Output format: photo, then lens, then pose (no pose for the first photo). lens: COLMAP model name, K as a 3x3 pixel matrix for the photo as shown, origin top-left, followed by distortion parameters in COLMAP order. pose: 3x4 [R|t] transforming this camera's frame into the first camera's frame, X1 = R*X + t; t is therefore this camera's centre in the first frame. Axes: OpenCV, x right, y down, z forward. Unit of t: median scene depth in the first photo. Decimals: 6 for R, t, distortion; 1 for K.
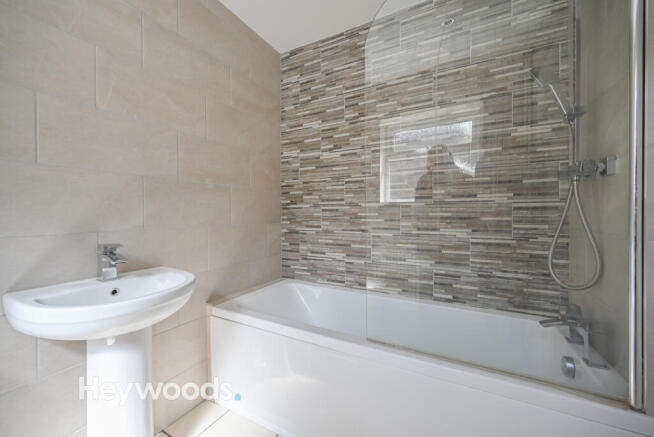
lens RADIAL K [[258.2, 0, 325.8], [0, 258.2, 218.0], [0, 0, 1]] dist [0.001051, 0.000264]
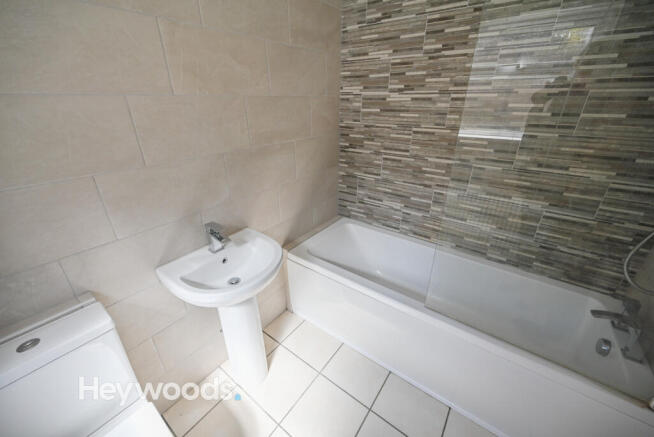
lens RADIAL K [[258.2, 0, 325.8], [0, 258.2, 218.0], [0, 0, 1]] dist [0.001051, 0.000264]
pose [[0.990072, 0.057463, -0.128281, -0.093455], [-0.000818, 0.914962, 0.403540, -0.222621], [0.140561, -0.399428, 0.905925, 0.003995]]
